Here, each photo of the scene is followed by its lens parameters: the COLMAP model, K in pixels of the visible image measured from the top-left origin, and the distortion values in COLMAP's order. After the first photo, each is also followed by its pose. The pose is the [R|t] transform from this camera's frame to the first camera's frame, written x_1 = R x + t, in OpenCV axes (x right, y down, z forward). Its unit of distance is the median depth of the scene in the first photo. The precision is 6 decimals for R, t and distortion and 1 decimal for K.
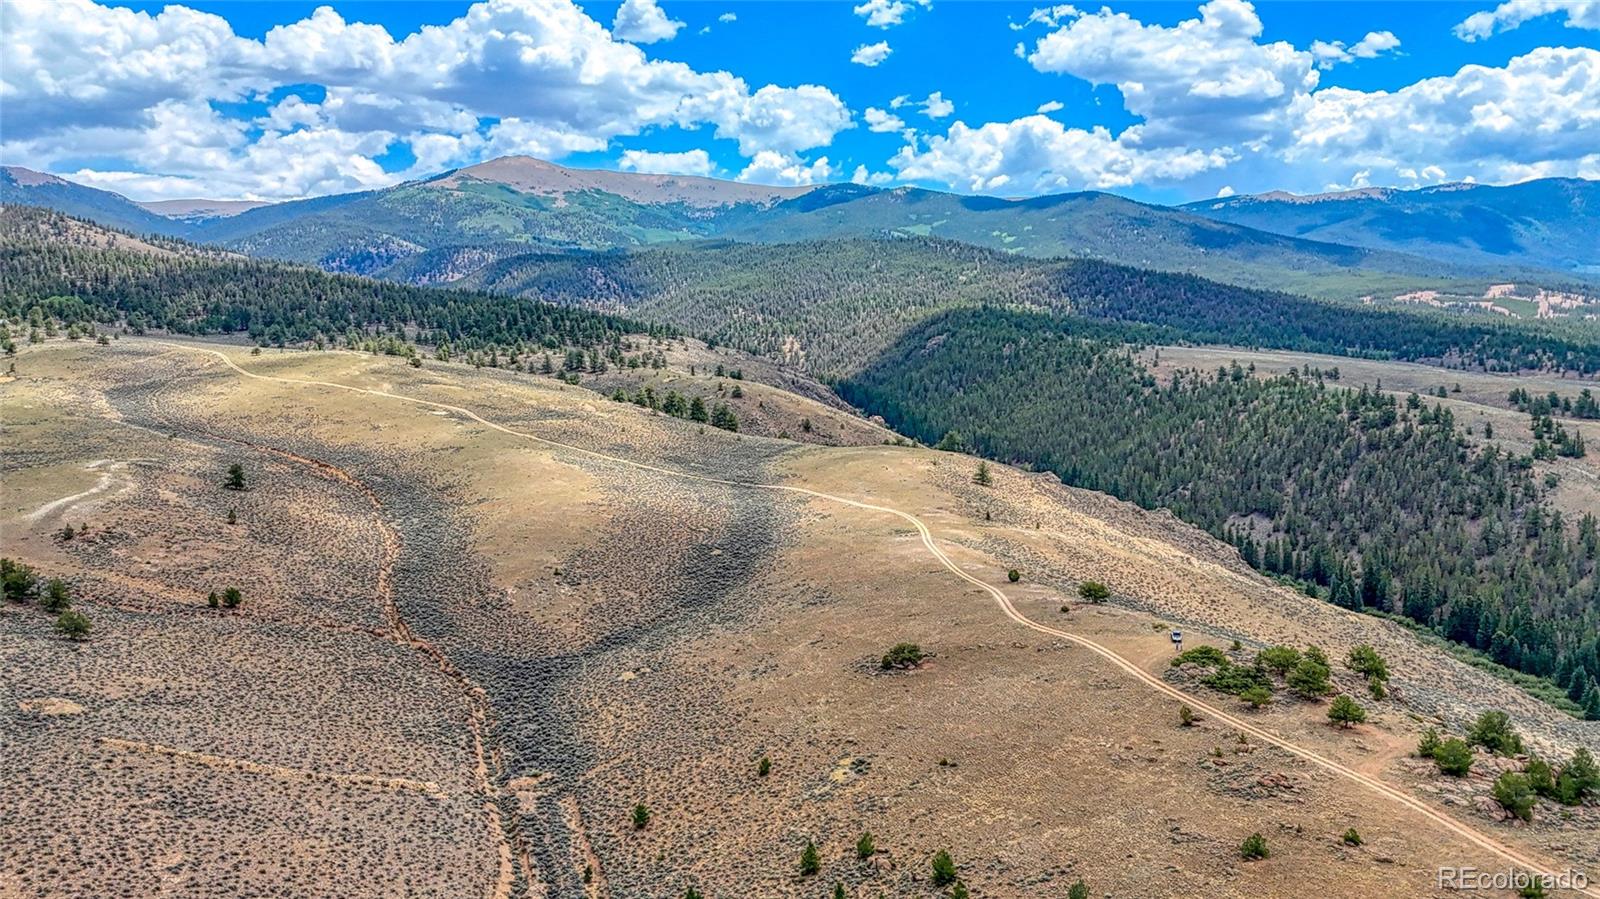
lens RADIAL K [[1161.1, 0, 792.6], [0, 1161.1, 454.5], [0, 0, 1]] dist [0.101129, -0.098901]
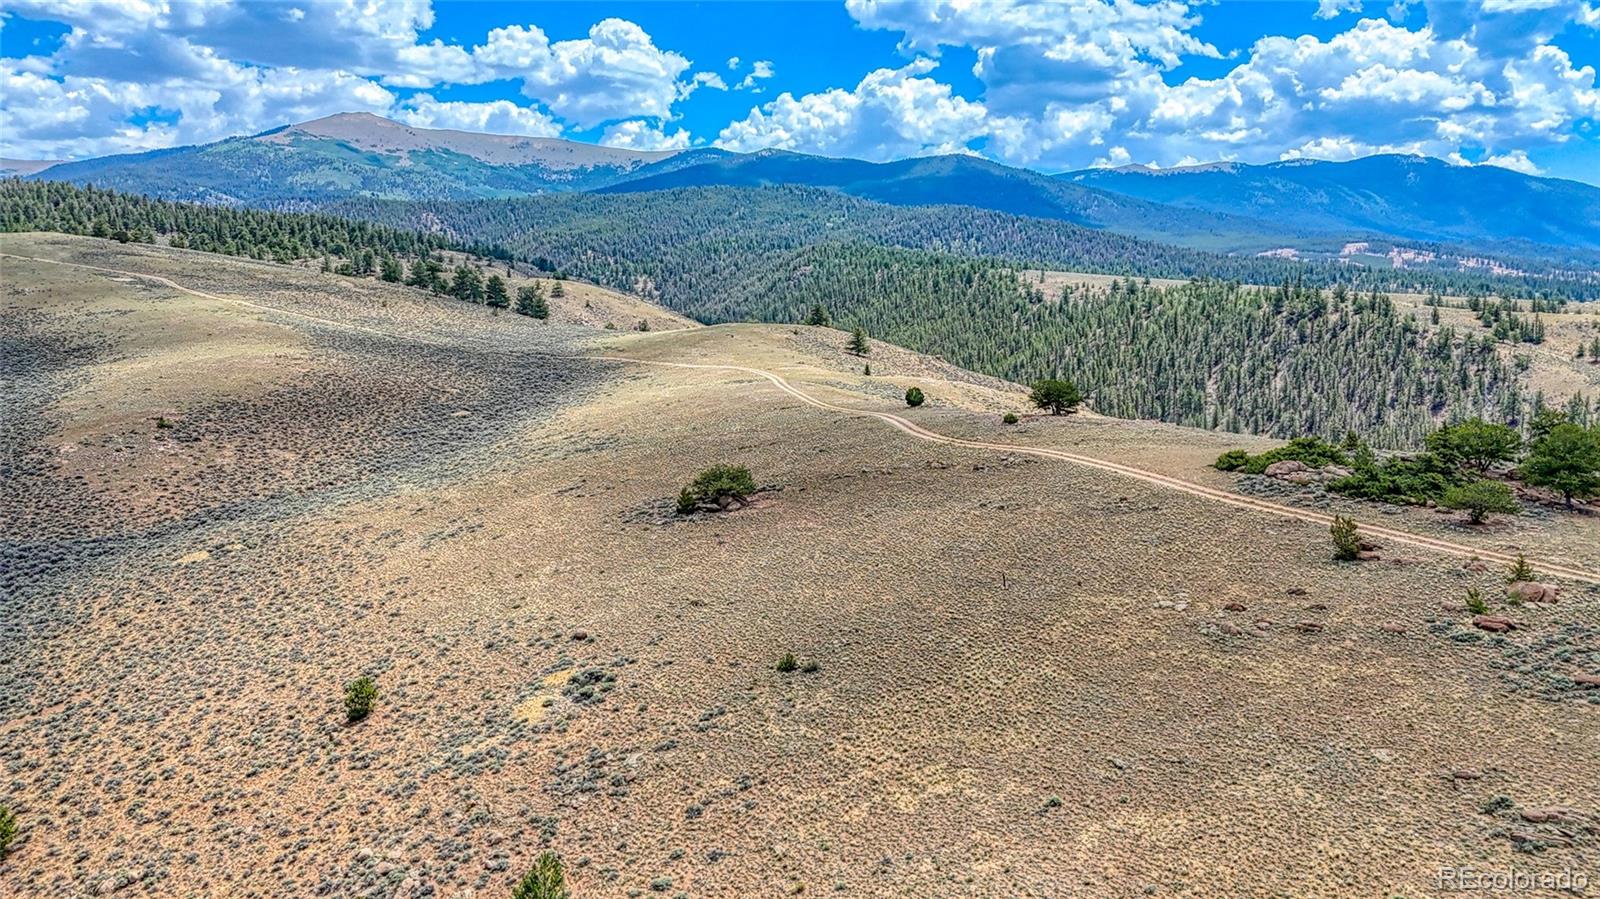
lens RADIAL K [[1161.1, 0, 792.6], [0, 1161.1, 454.5], [0, 0, 1]] dist [0.101129, -0.098901]
pose [[0.993786, -0.011646, 0.110698, 0.027398], [0.009887, 0.999816, 0.016432, 0.057833], [-0.110869, -0.015236, 0.993718, 0.188305]]
